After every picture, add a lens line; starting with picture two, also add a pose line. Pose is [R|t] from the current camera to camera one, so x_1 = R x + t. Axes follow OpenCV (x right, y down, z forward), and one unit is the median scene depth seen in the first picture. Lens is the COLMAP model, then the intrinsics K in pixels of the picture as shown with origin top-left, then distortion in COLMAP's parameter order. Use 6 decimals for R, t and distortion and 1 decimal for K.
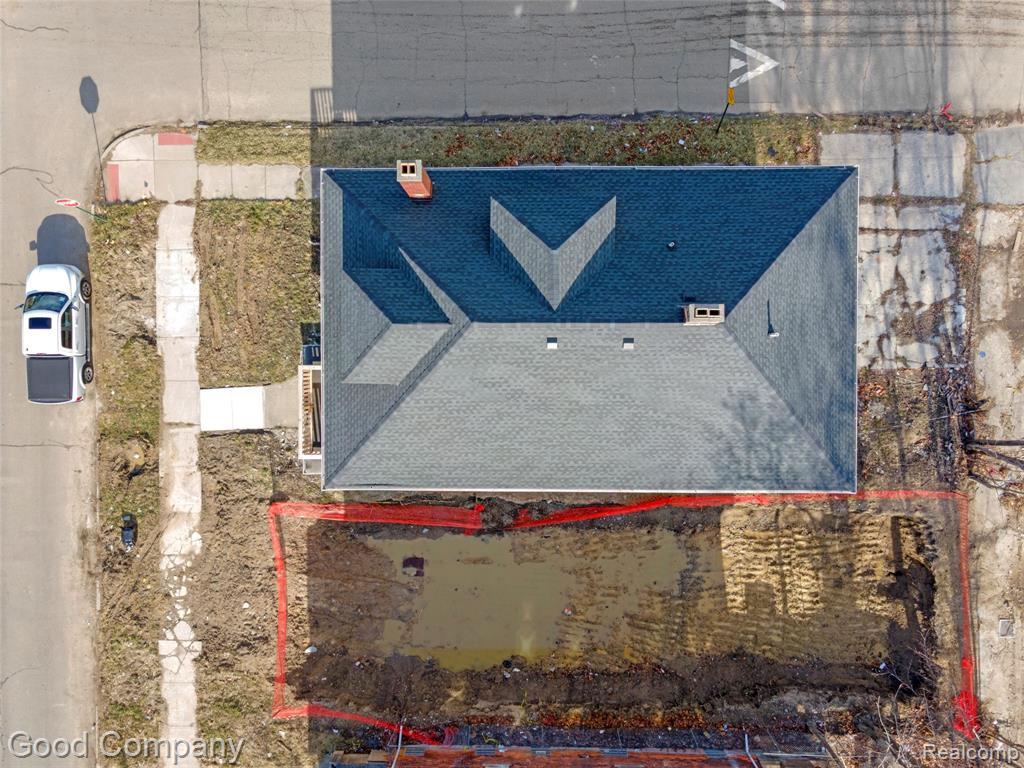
lens RADIAL K [[763.6, 0, 507.8], [0, 763.6, 386.3], [0, 0, 1]] dist [0.041032, 0.001840]
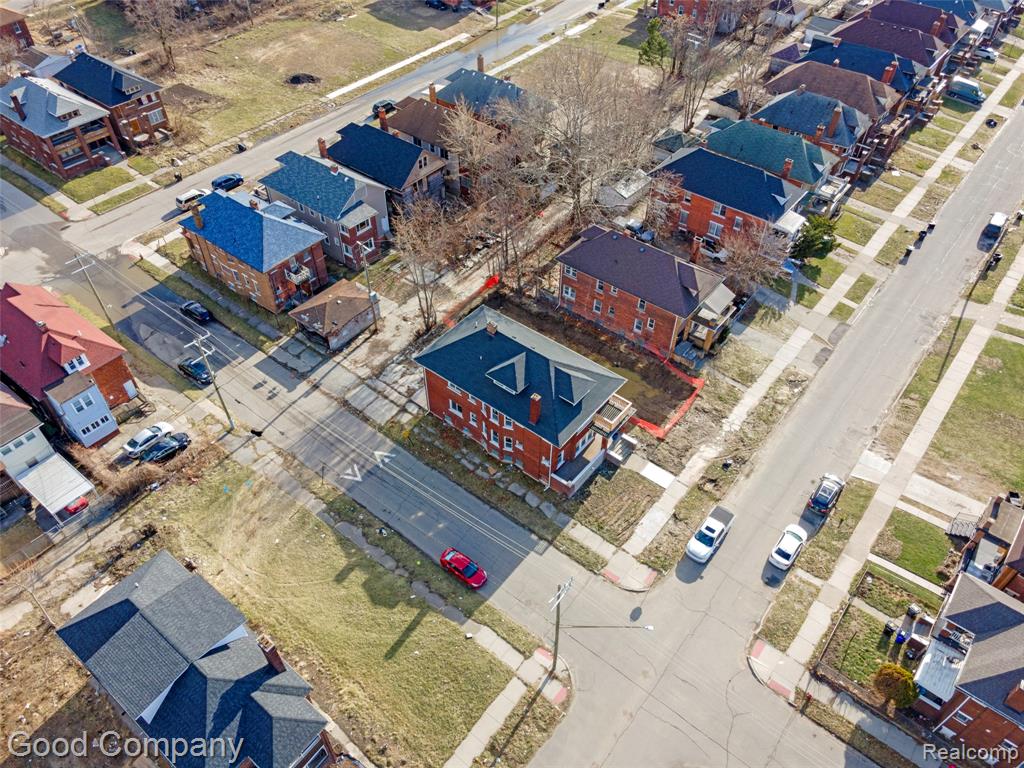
lens RADIAL K [[763.6, 0, 507.8], [0, 763.6, 386.3], [0, 0, 1]] dist [0.041032, 0.001840]
pose [[-0.779036, -0.430692, 0.455639, -0.917332], [0.626440, -0.564824, 0.537166, -1.278480], [0.026003, 0.703902, 0.709821, -0.748897]]
